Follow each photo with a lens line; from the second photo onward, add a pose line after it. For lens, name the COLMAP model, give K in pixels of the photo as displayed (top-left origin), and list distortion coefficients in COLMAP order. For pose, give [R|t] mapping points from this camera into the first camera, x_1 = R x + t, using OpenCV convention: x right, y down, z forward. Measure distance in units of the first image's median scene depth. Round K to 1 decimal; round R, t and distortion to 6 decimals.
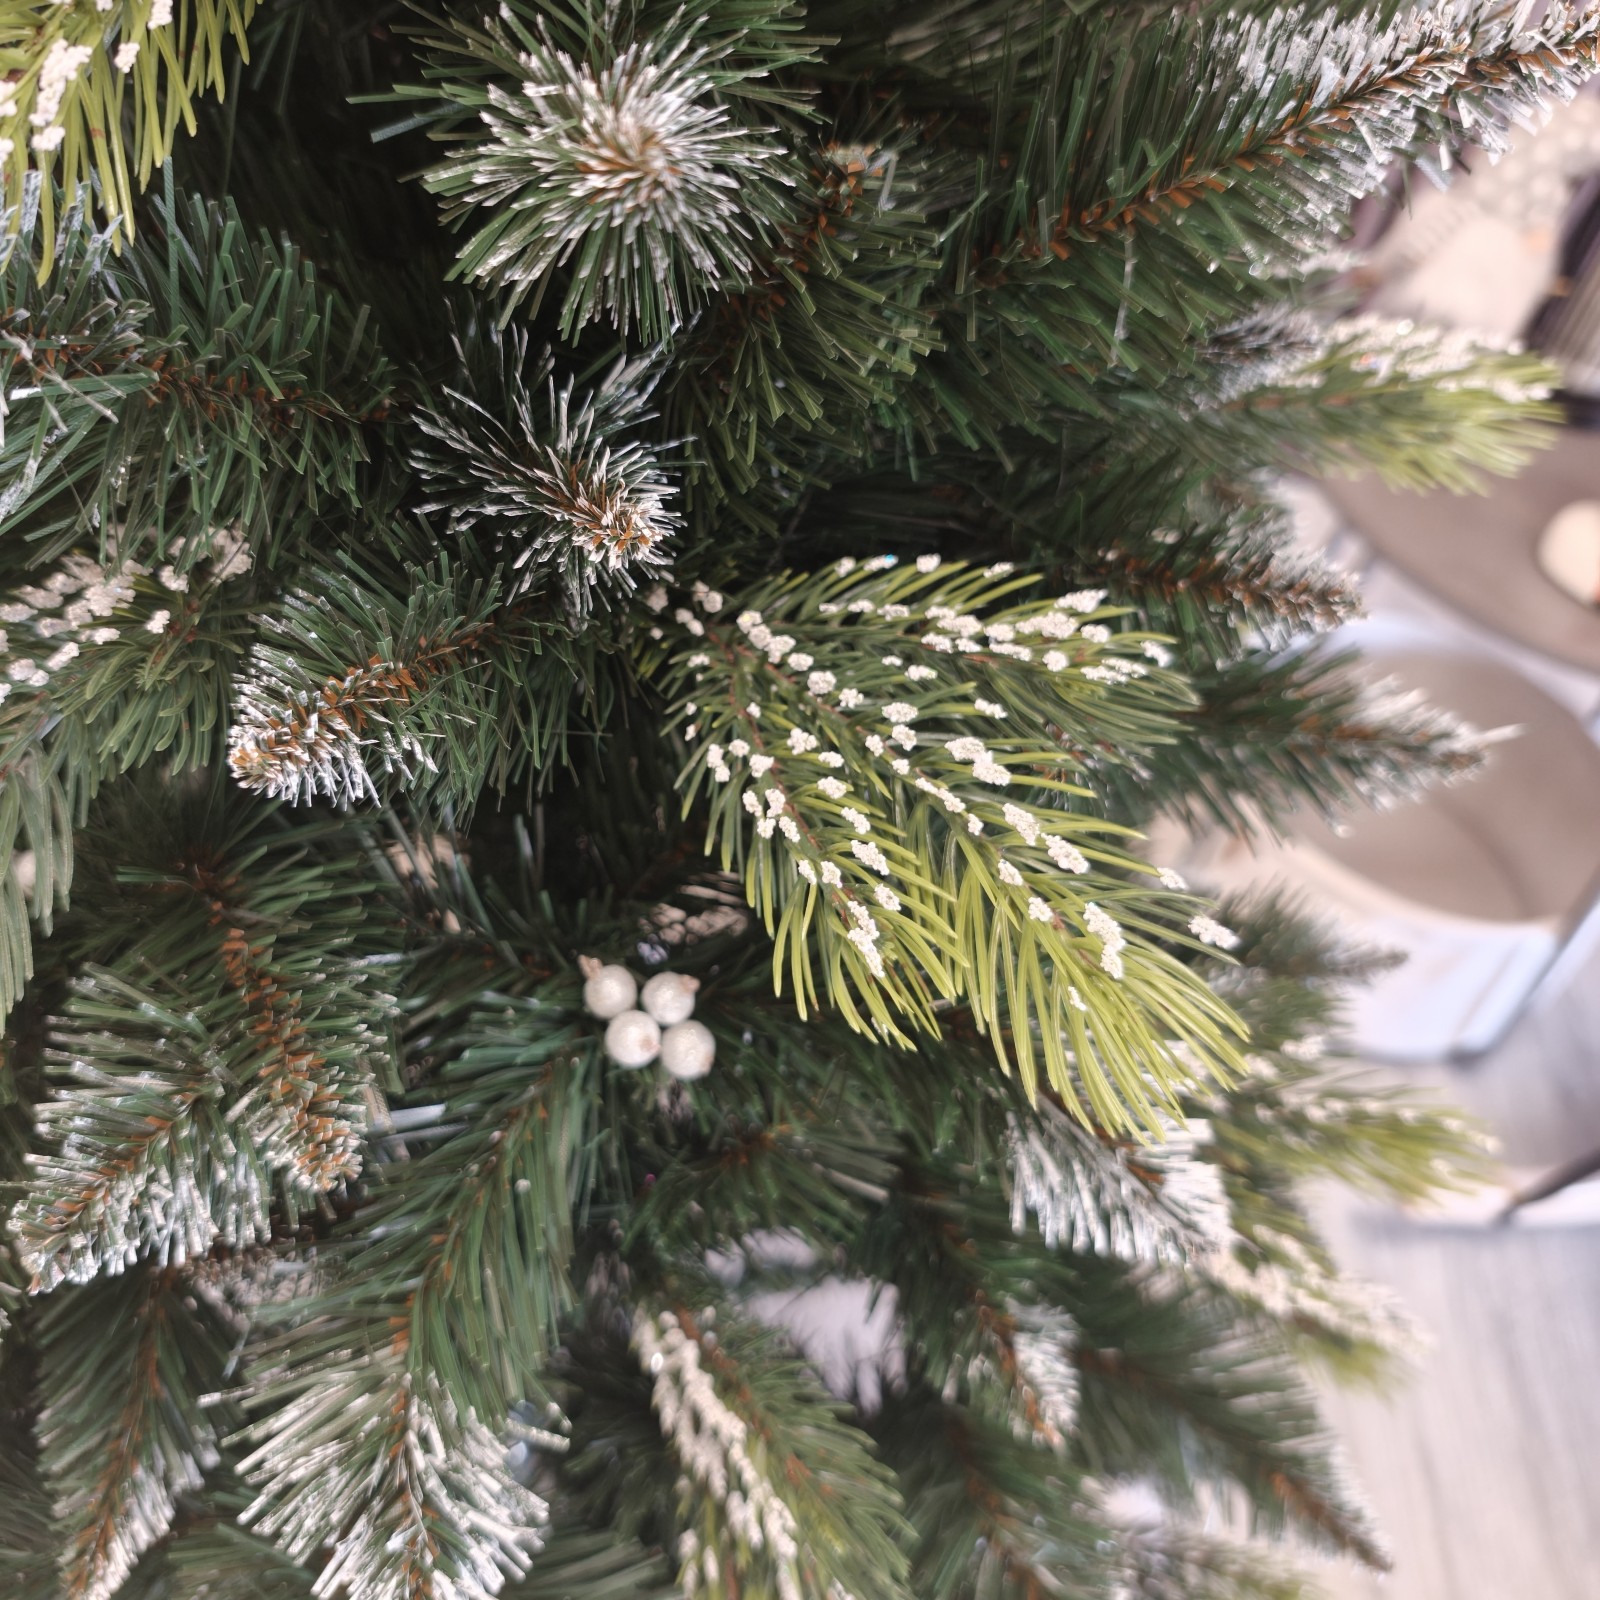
lens RADIAL K [[1531.1, 0, 778.5], [0, 1531.1, 777.7], [0, 0, 1]] dist [0.138408, -0.434158]
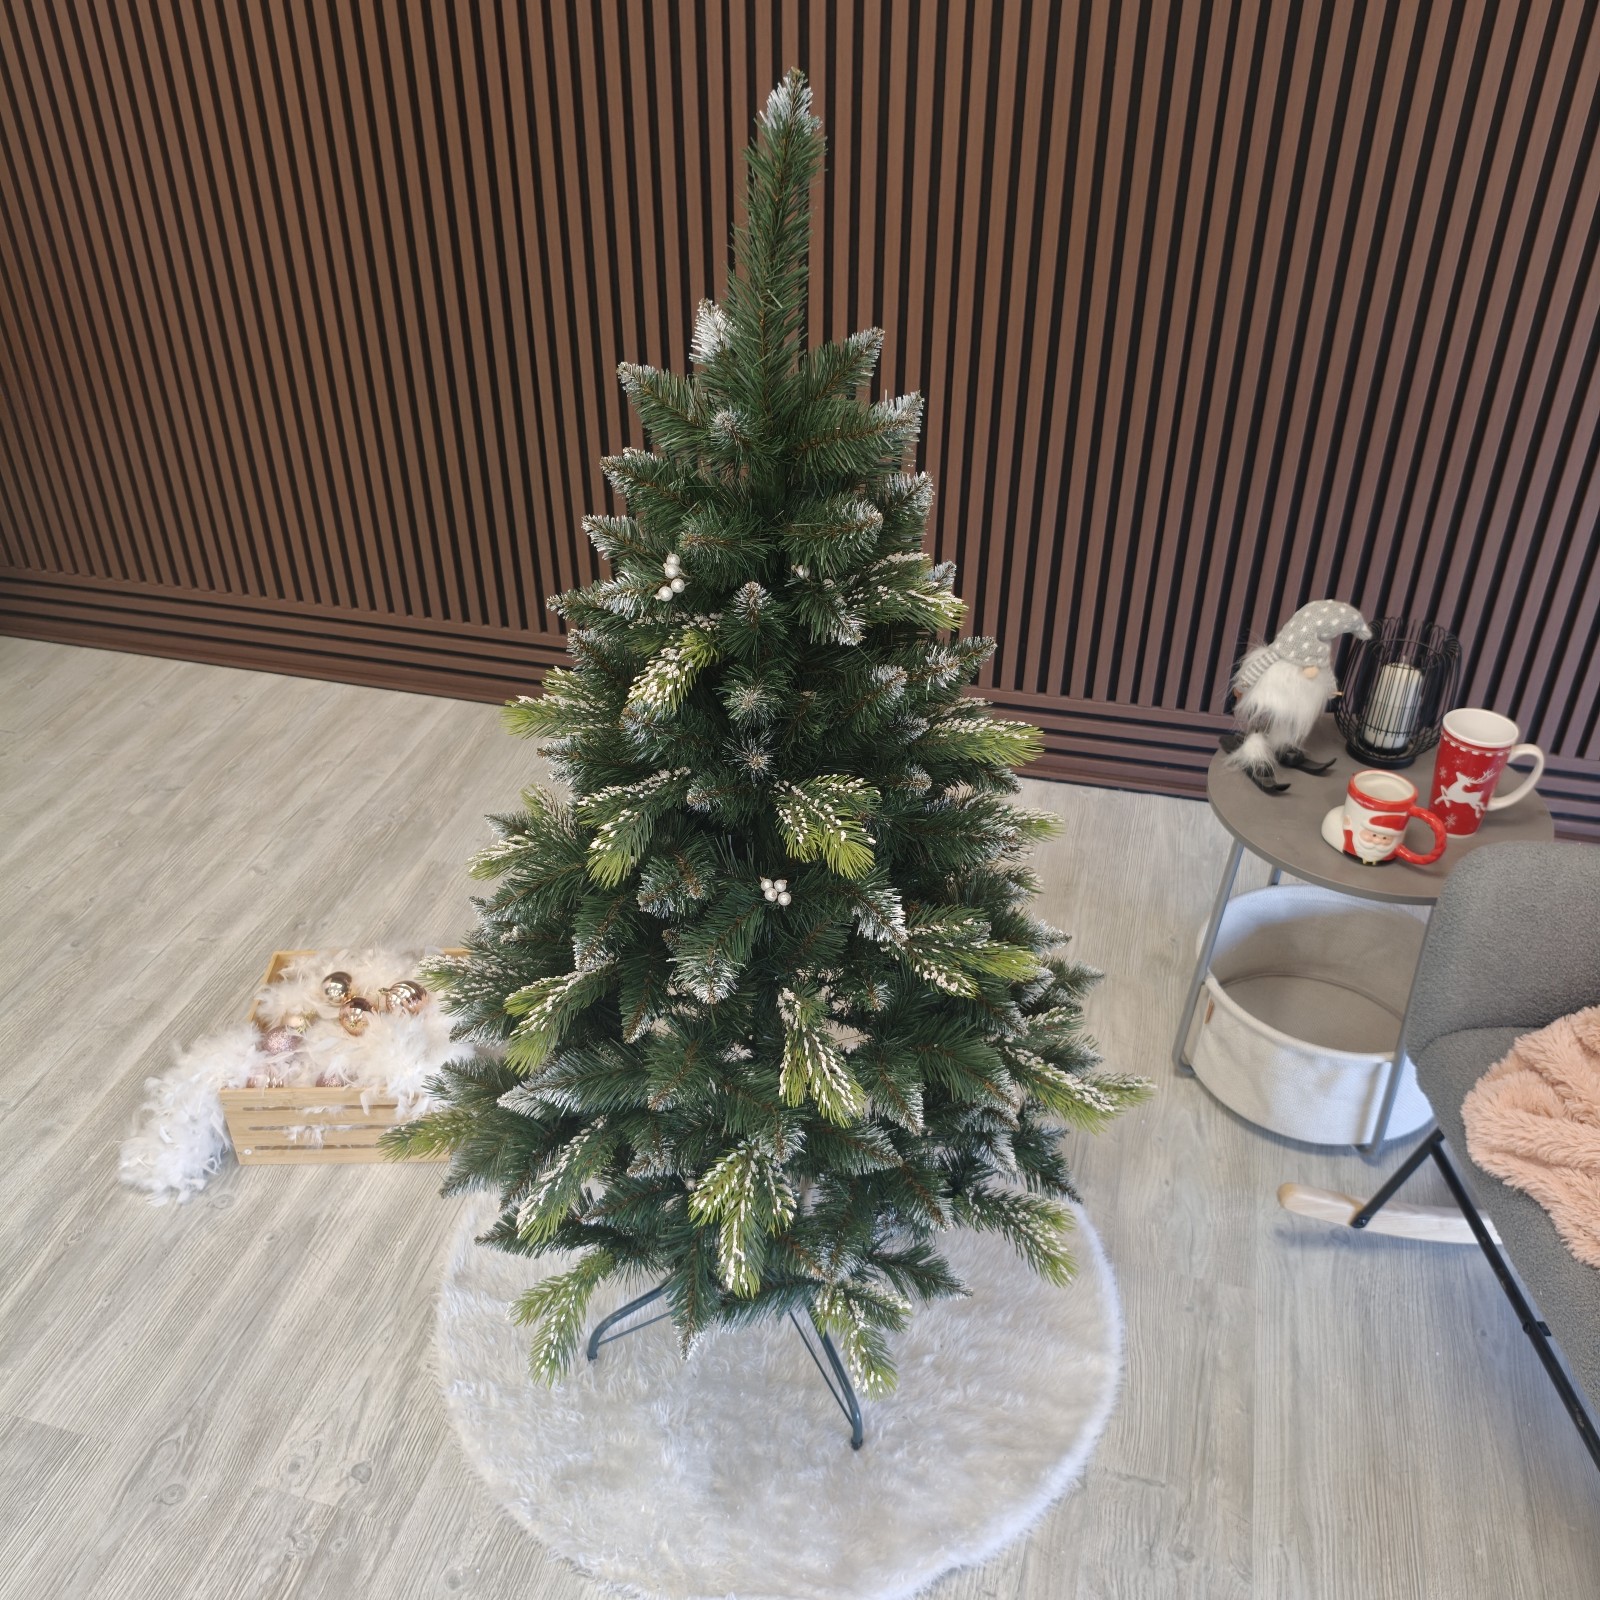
lens RADIAL K [[1490.6, 0, 778.8], [0, 1490.6, 822.1], [0, 0, 1]] dist [0.150376, -0.368074]
pose [[0.972289, -0.005401, -0.233720, 1.012298], [-0.045951, 0.975816, -0.213709, 0.984517], [0.229222, 0.218526, 0.948527, -3.306802]]
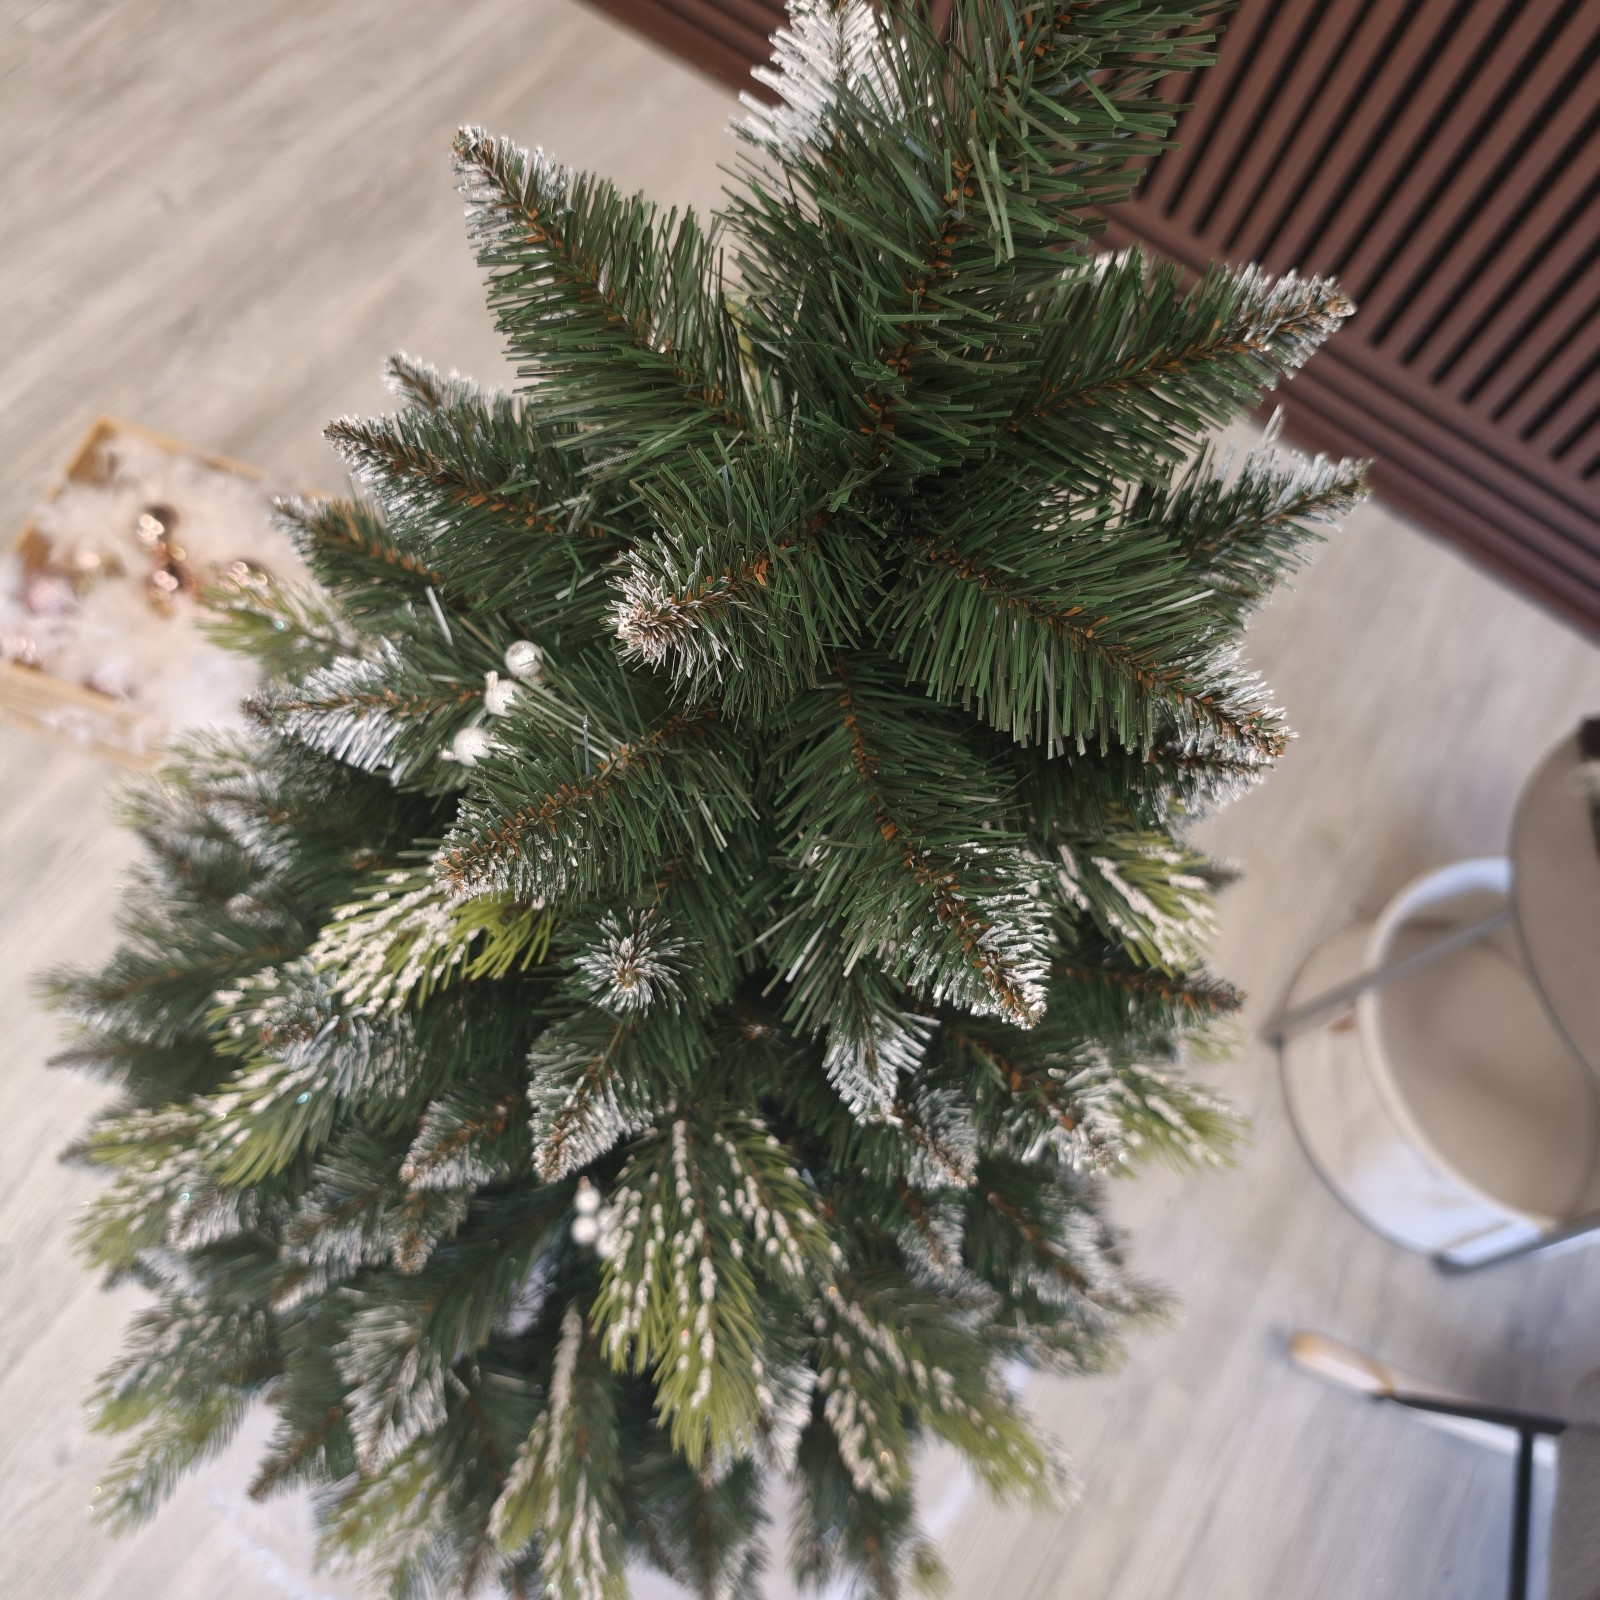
lens RADIAL K [[1535.7, 0, 793.3], [0, 1535.7, 818.2], [0, 0, 1]] dist [-0.005002, -0.047347]
pose [[0.873823, 0.451650, -0.180127, 0.309962], [-0.393900, 0.874707, 0.282366, -1.157754], [0.285089, -0.175786, 0.942244, -0.845548]]
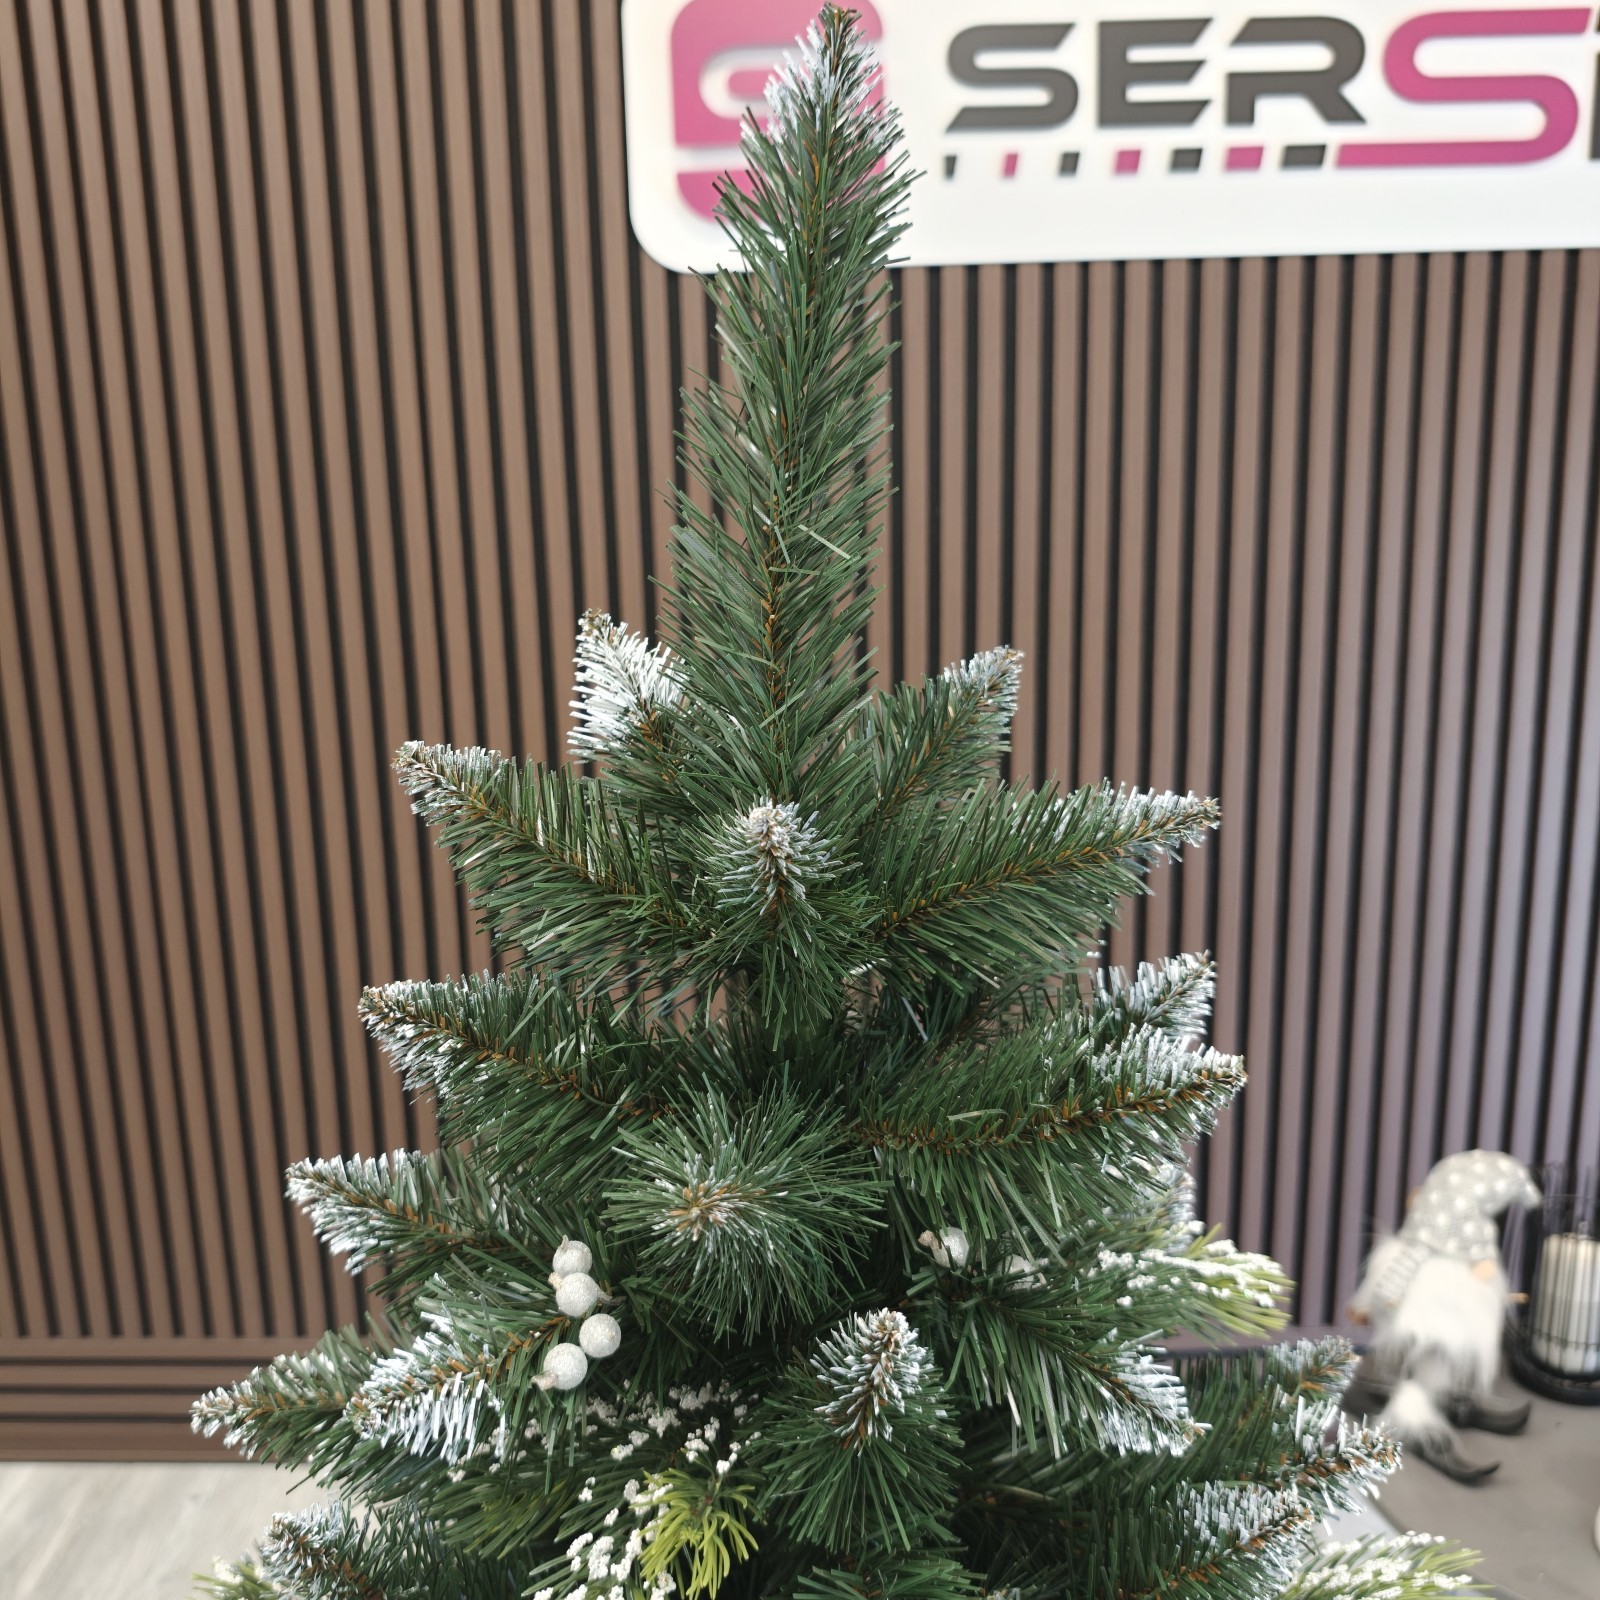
lens RADIAL K [[1519.9, 0, 768.4], [0, 1519.9, 789.0], [0, 0, 1]] dist [0.003680, -0.067183]
pose [[0.986723, -0.161774, 0.014388, -0.075858], [0.140722, 0.807350, -0.573048, -0.177369], [0.081088, 0.567464, 0.819396, -0.872569]]
